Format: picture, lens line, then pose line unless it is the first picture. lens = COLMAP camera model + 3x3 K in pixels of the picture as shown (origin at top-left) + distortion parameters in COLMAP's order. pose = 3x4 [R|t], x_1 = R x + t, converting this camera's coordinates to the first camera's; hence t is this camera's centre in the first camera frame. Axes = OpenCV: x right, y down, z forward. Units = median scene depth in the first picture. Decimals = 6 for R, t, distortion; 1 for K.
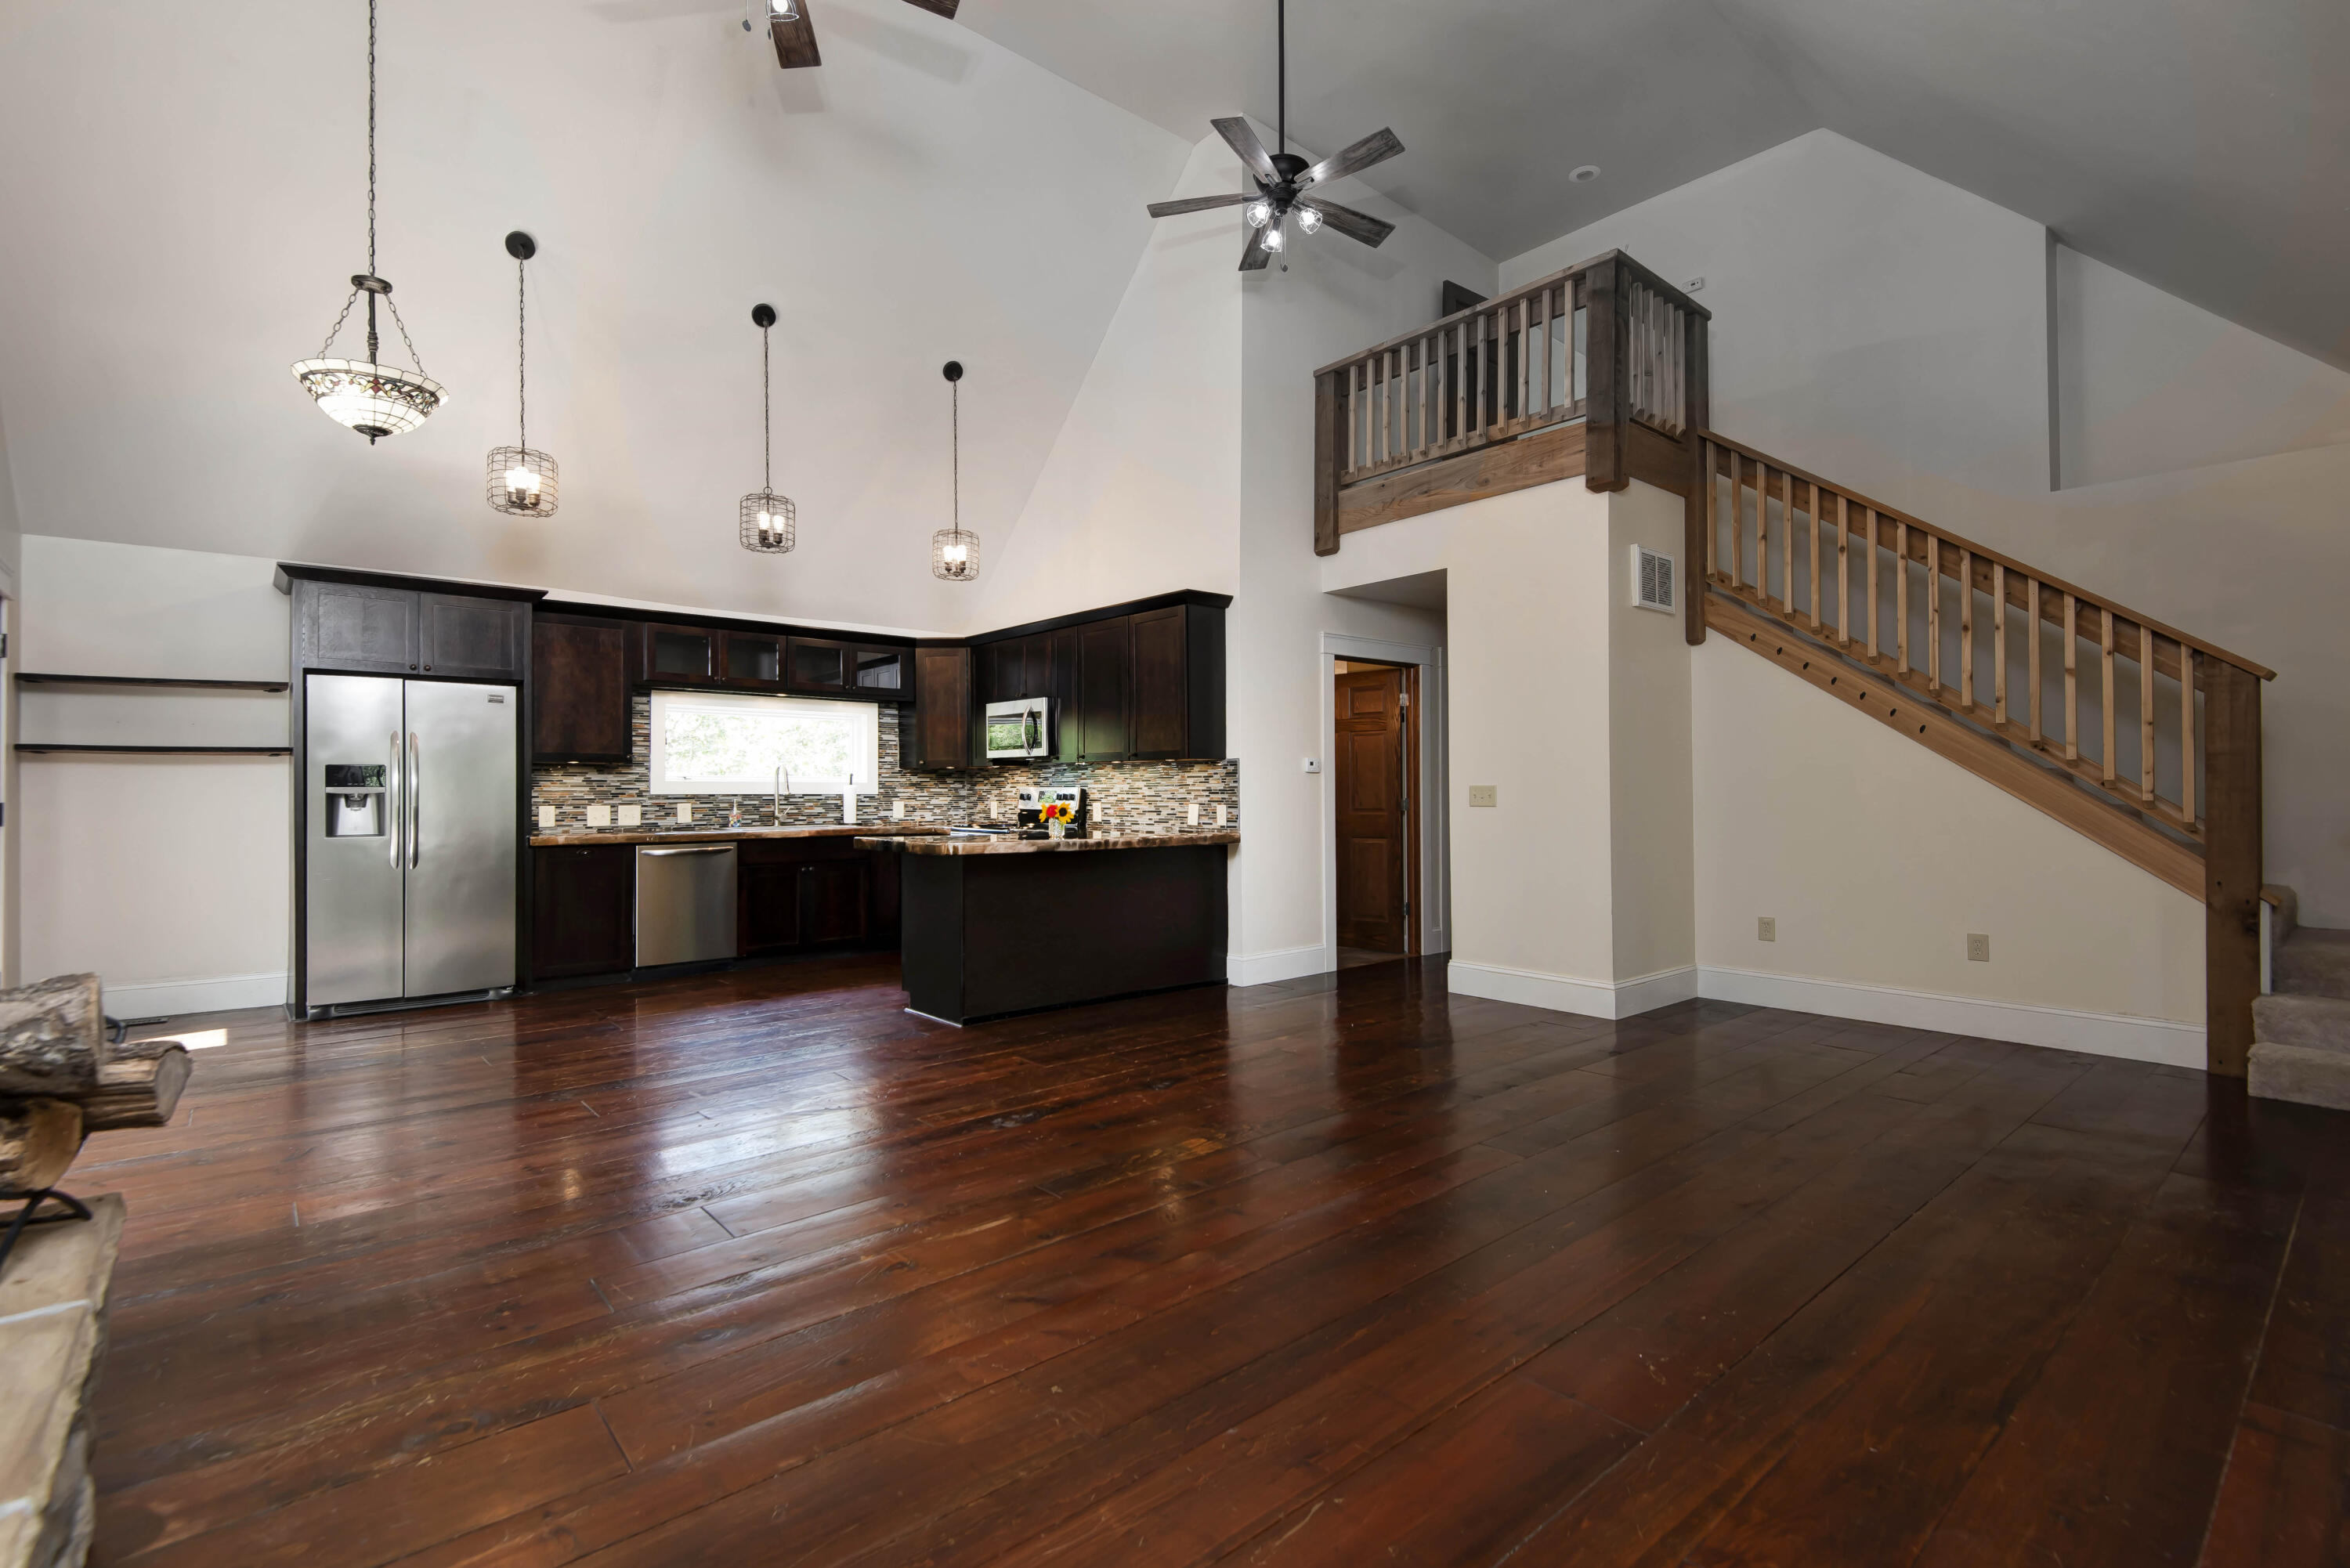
lens RADIAL K [[1085.3, 0, 1194.1], [0, 1085.3, 786.8], [0, 0, 1]] dist [0.016211, -0.010390]
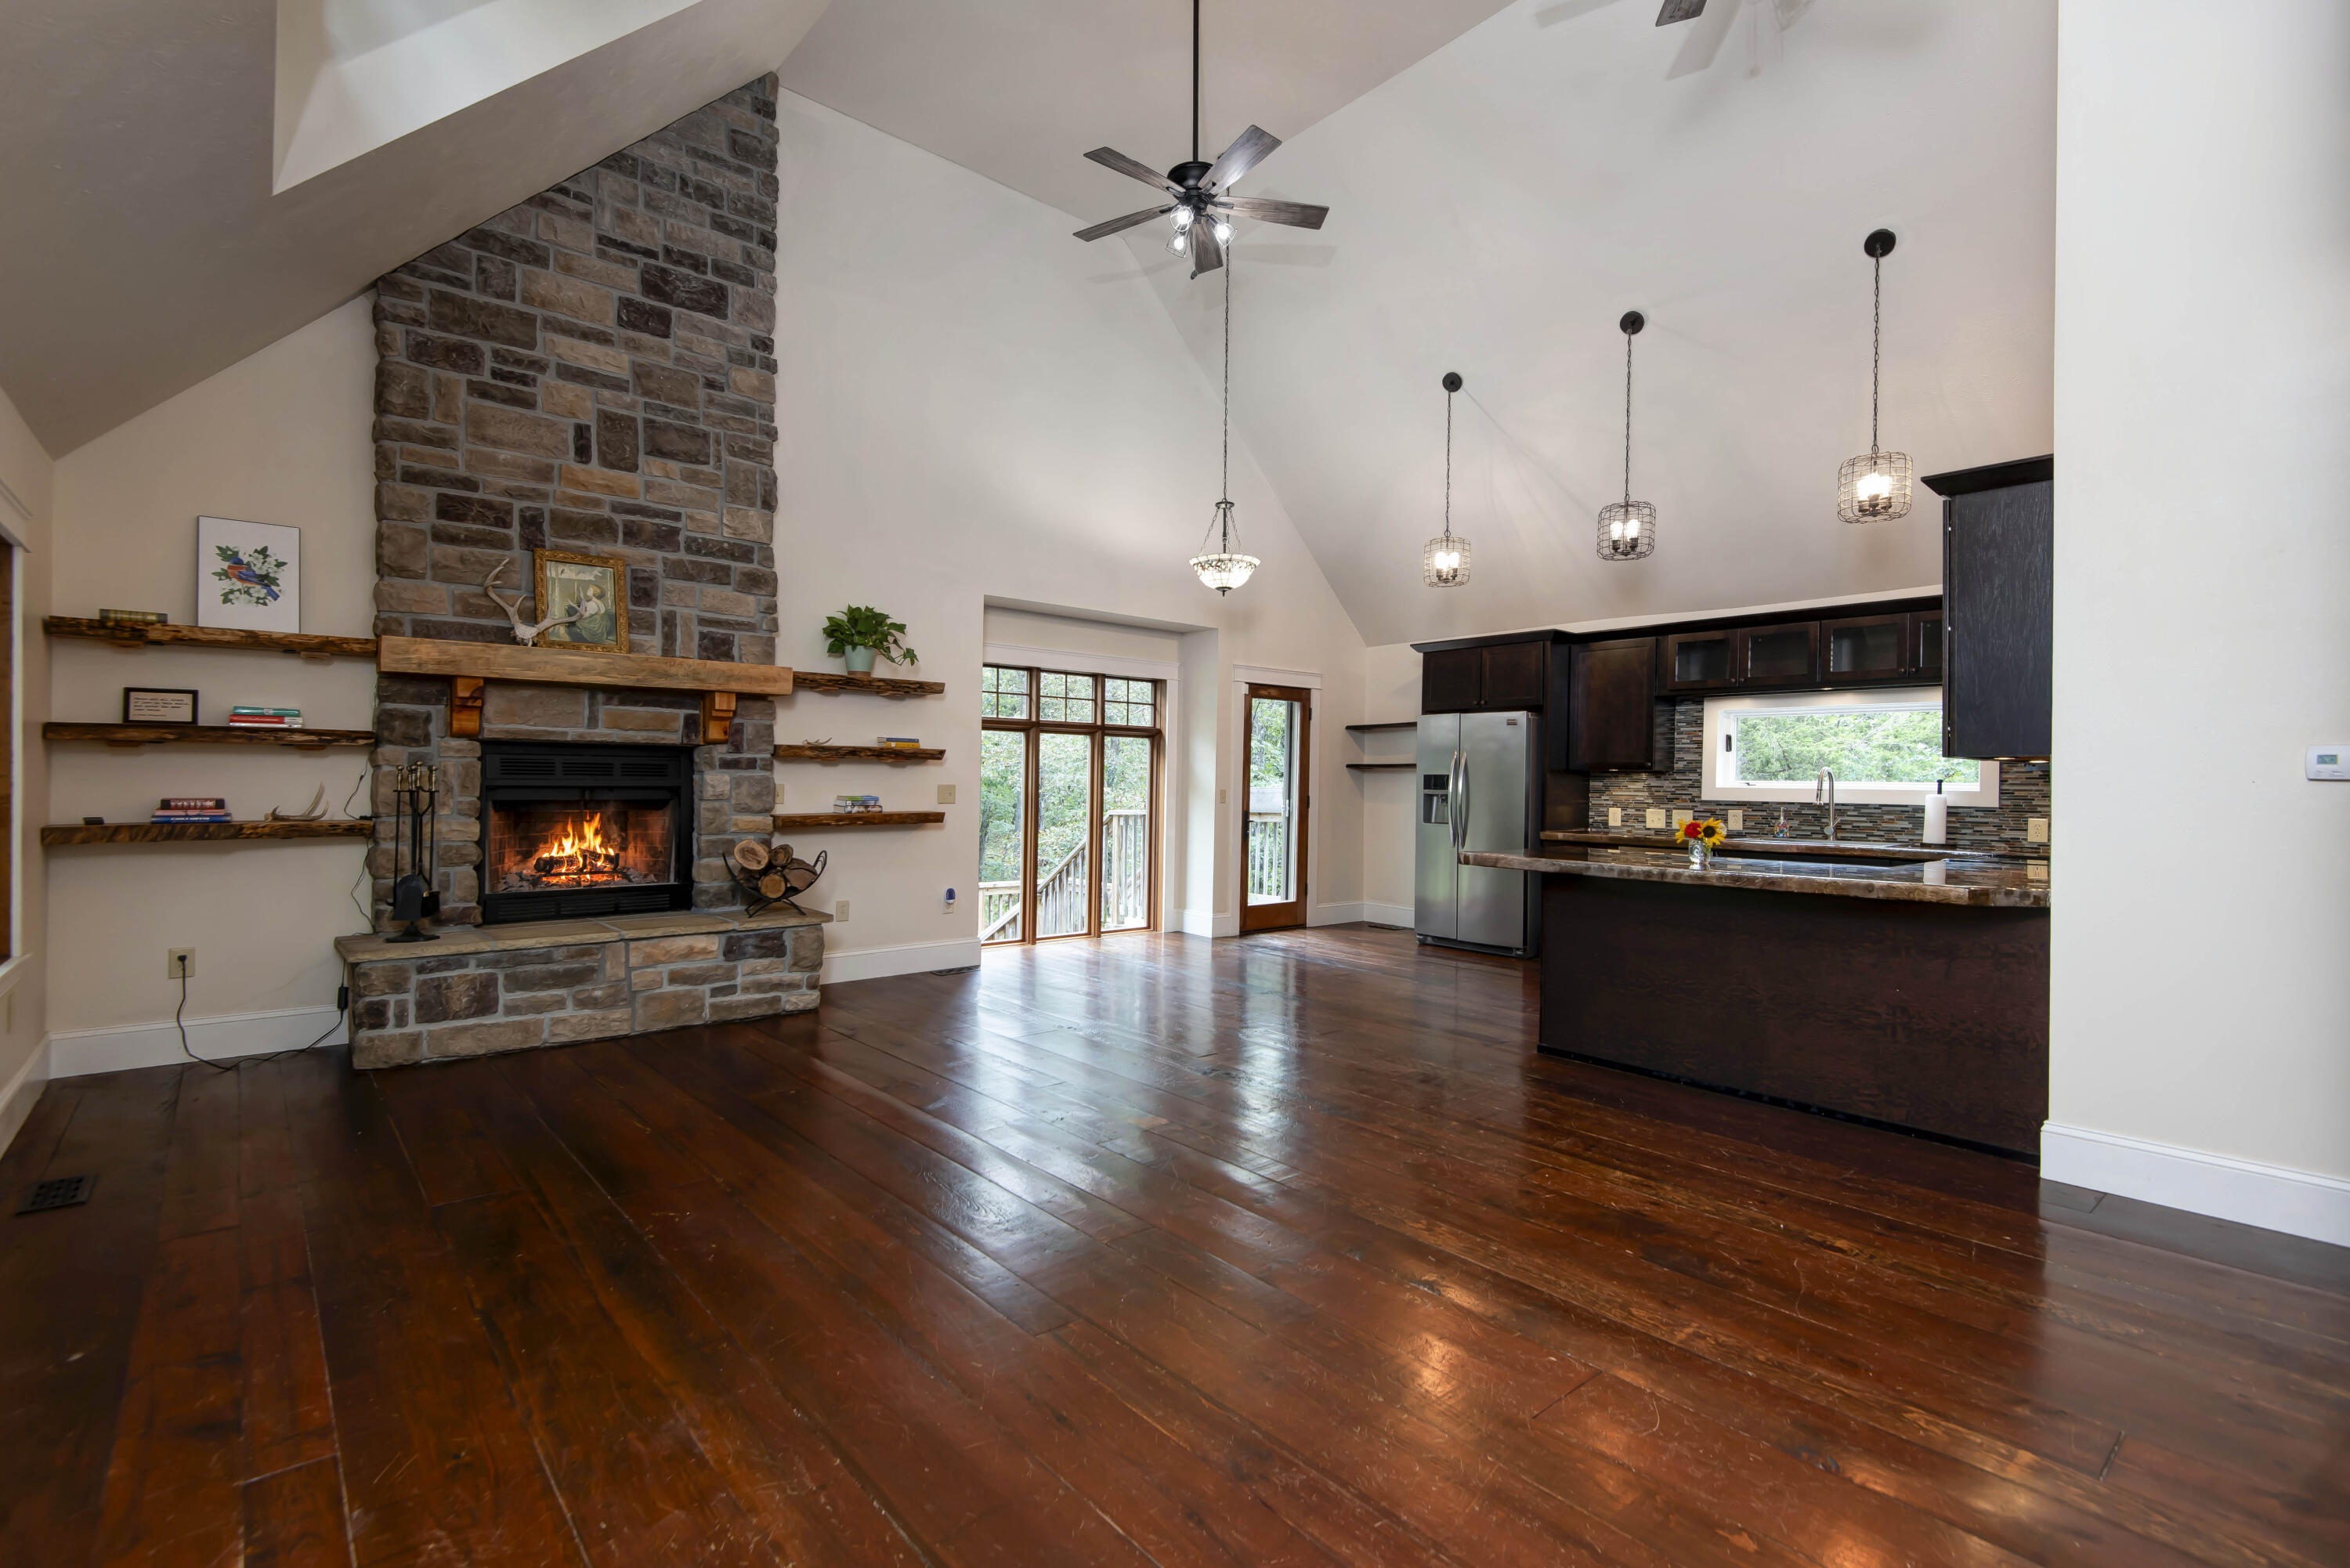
lens RADIAL K [[1085.3, 0, 1123.8], [0, 1085.3, 781.4], [0, 0, 1]] dist [0.016211, -0.010390]
pose [[-0.038439, 0.002608, -0.999258, 0.559202], [-0.006898, 0.999972, 0.002875, -0.010100], [0.999237, 0.007003, -0.038419, 0.511432]]
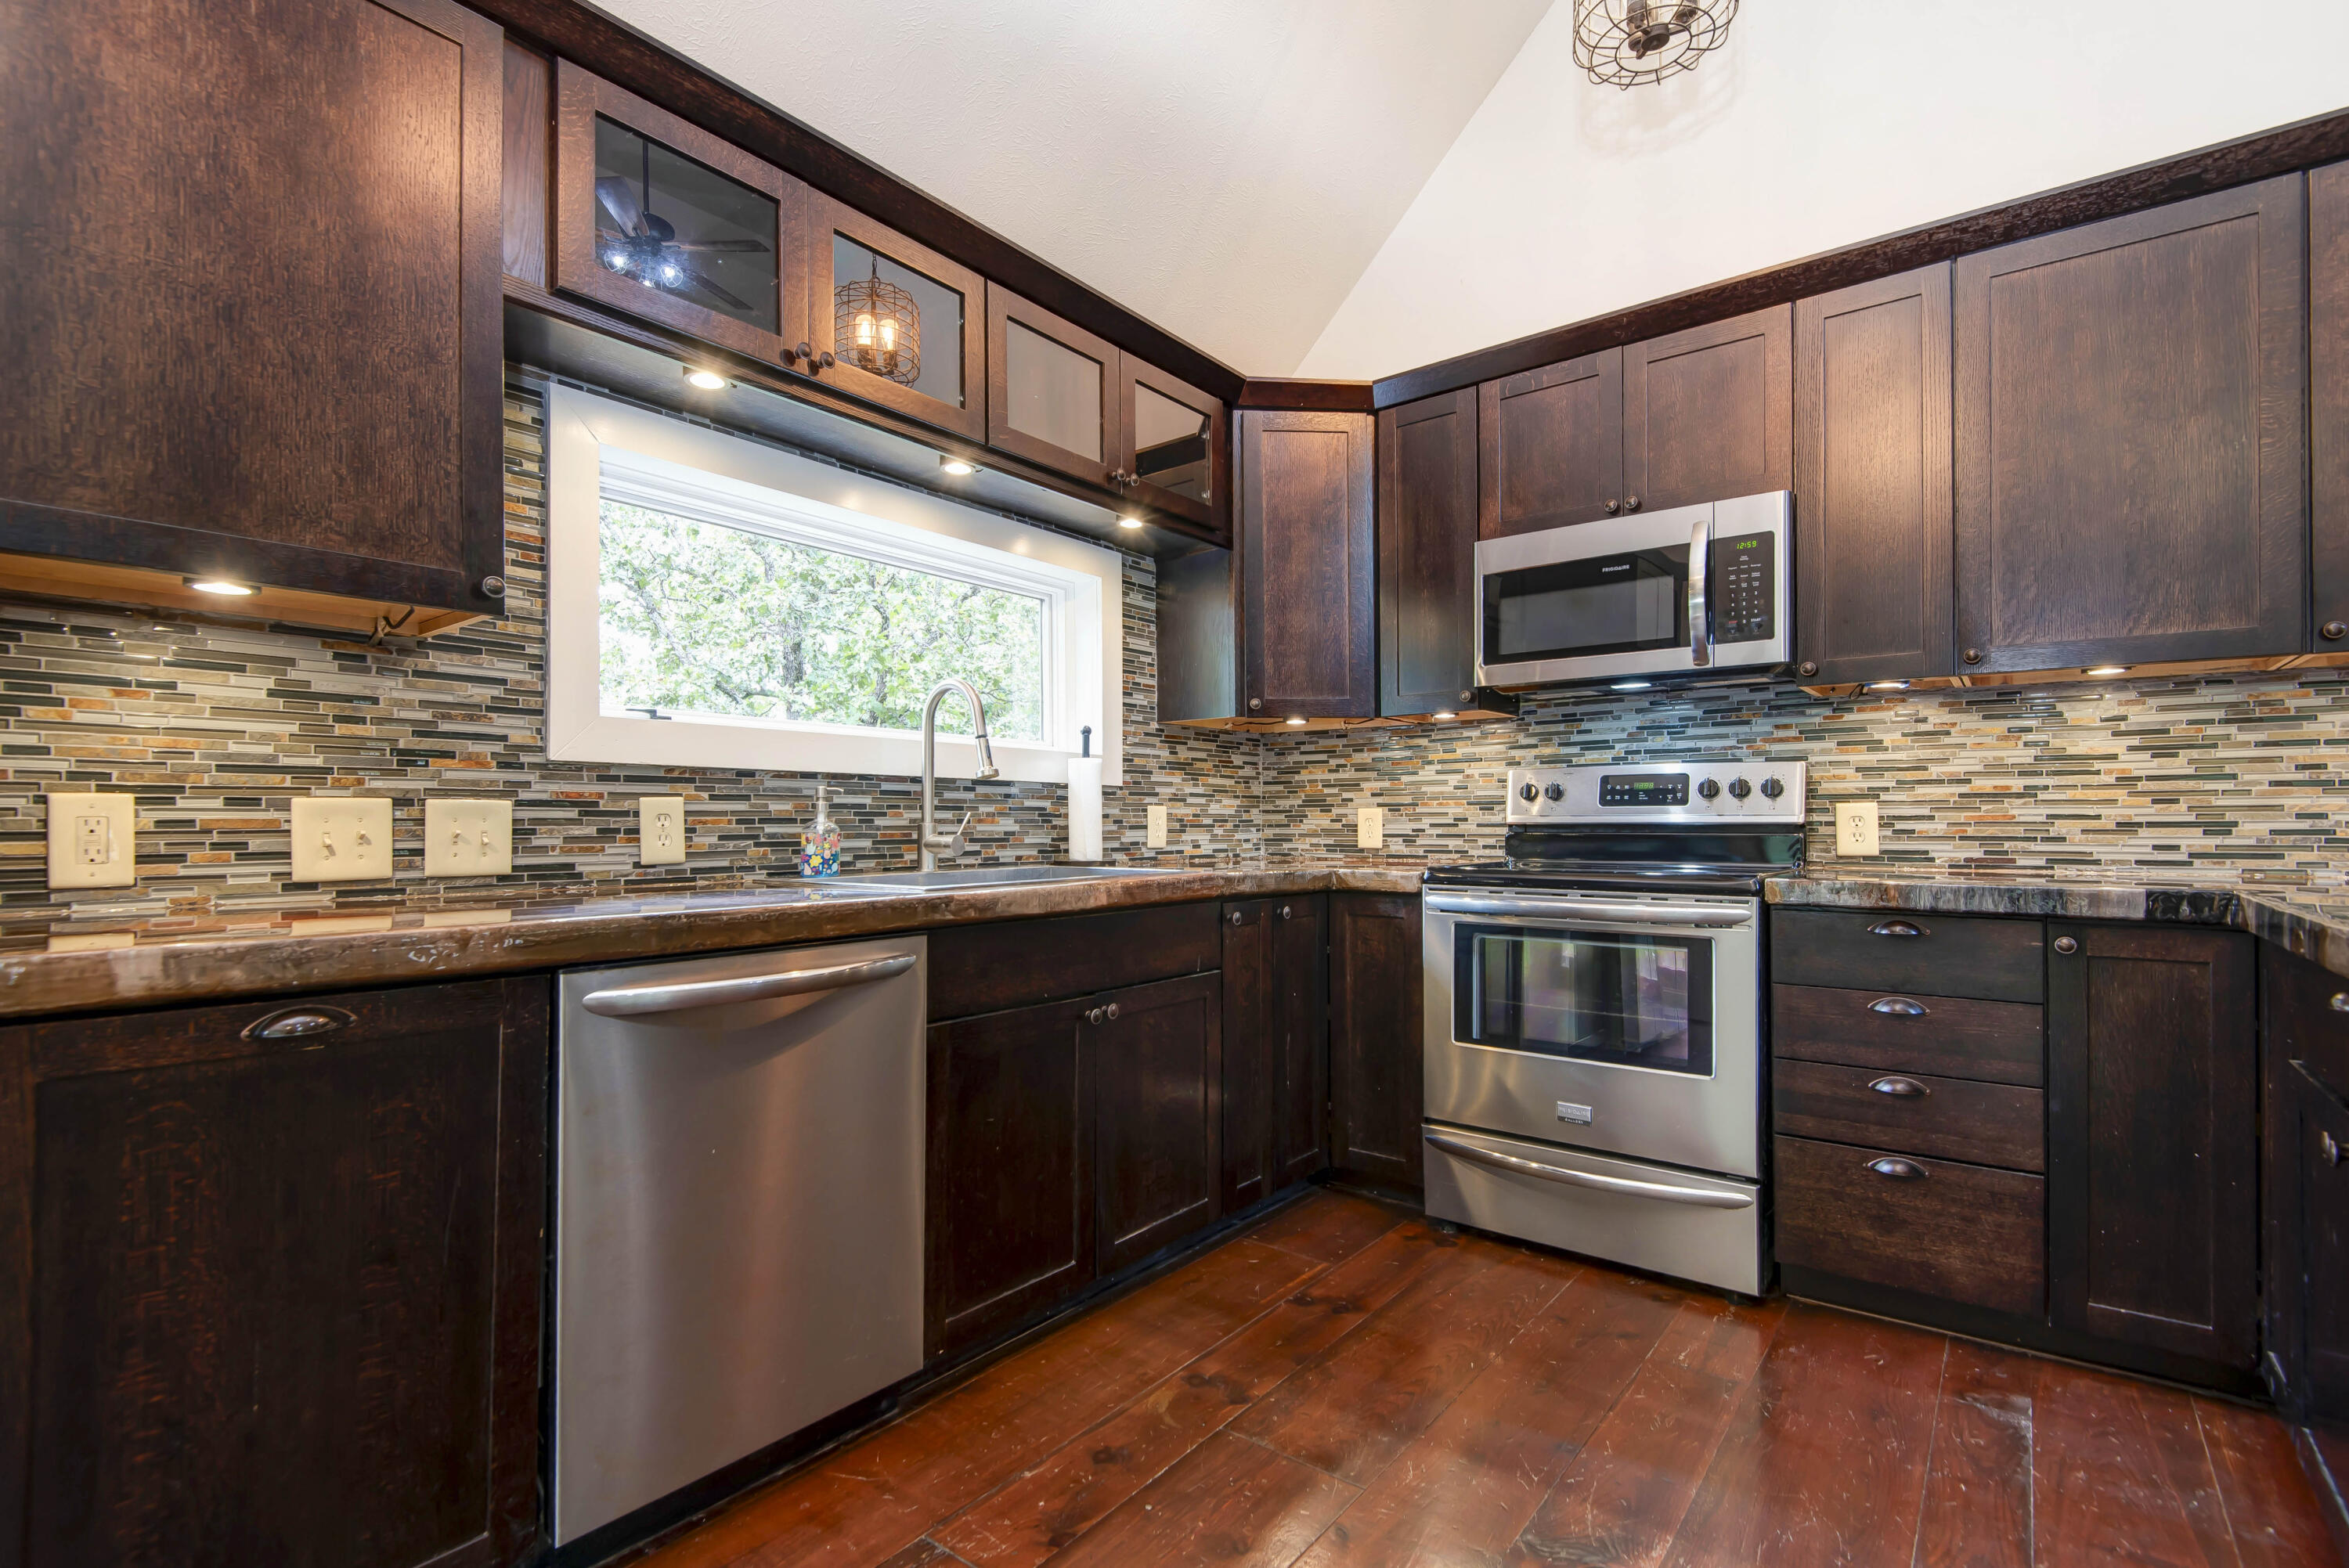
lens RADIAL K [[1084.8, 0, 1166.8], [0, 1084.8, 824.0], [0, 0, 1]] dist [0.016211, -0.010390]
pose [[0.984710, 0.001821, 0.174190, -0.404029], [-0.002737, 0.999984, 0.005016, 0.021645], [-0.174178, -0.005416, 0.984699, 0.720603]]
